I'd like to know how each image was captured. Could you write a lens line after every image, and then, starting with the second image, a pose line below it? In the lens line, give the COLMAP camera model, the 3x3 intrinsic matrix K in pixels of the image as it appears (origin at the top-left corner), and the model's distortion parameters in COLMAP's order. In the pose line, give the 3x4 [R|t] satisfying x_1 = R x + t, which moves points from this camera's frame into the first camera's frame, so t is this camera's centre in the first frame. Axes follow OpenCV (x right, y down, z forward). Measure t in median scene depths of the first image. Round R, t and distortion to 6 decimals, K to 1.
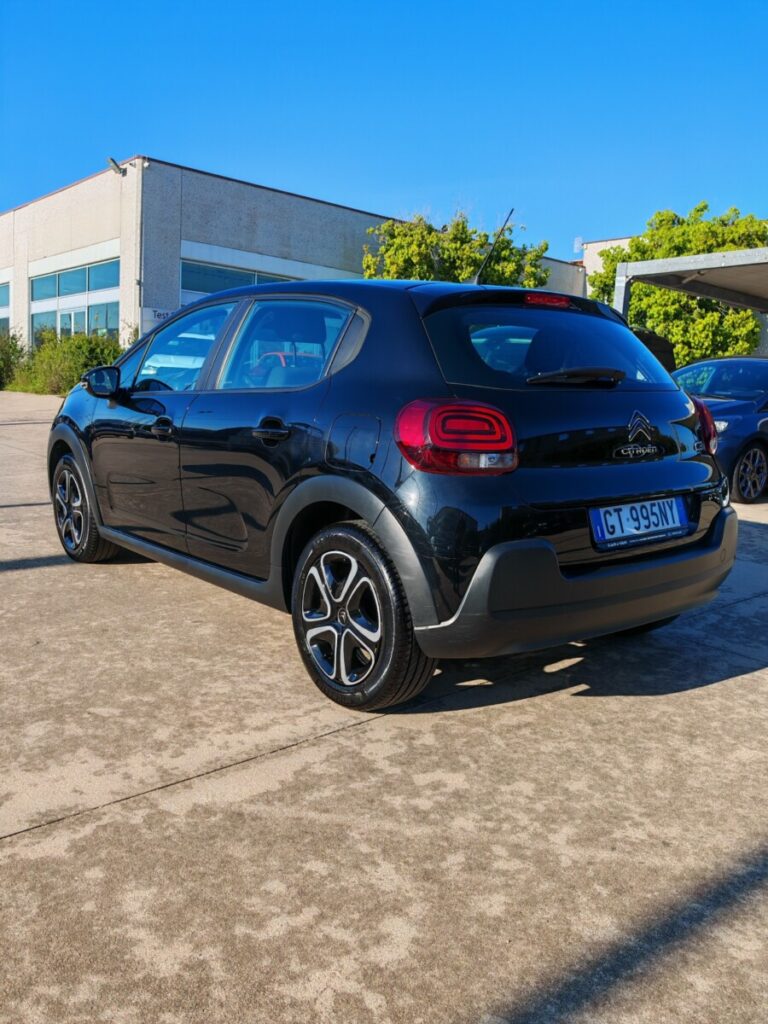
lens RADIAL K [[822.6, 0, 384.0], [0, 822.6, 512.0], [0, 0, 1]] dist [0.095299, -0.281640]
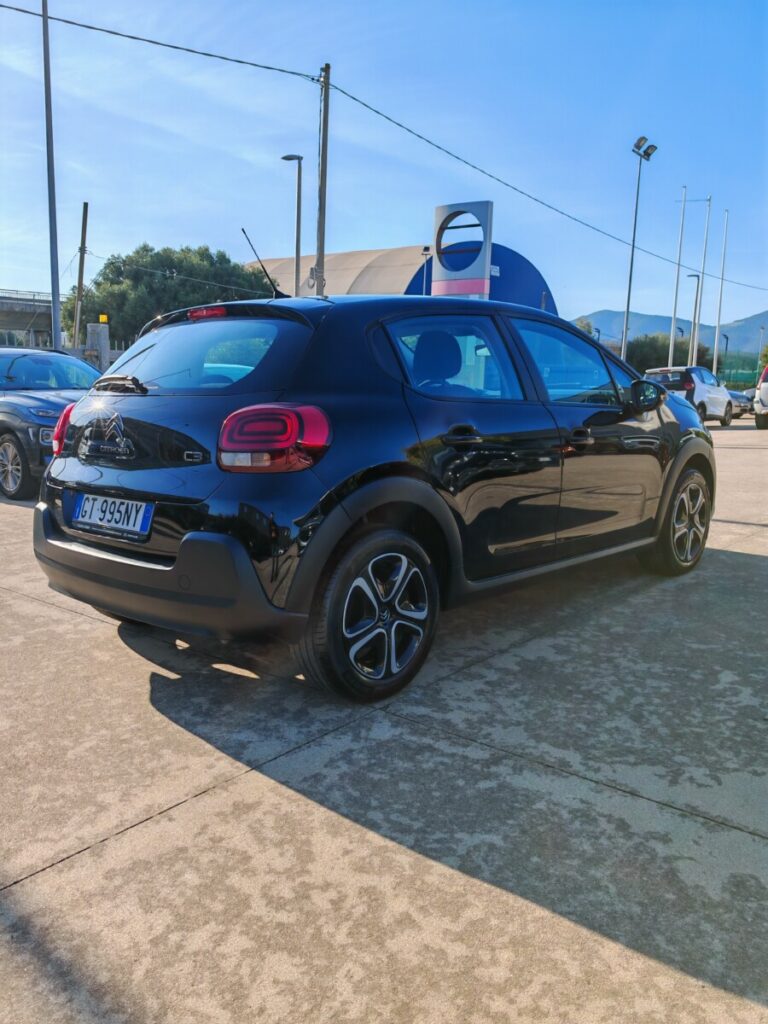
lens RADIAL K [[822.6, 0, 384.0], [0, 822.6, 512.0], [0, 0, 1]] dist [0.095299, -0.281640]
pose [[0.156699, 0.121152, -0.980187, 1.430835], [-0.150874, 0.983736, 0.097471, -0.152898], [0.976055, 0.132611, 0.172429, 1.163159]]
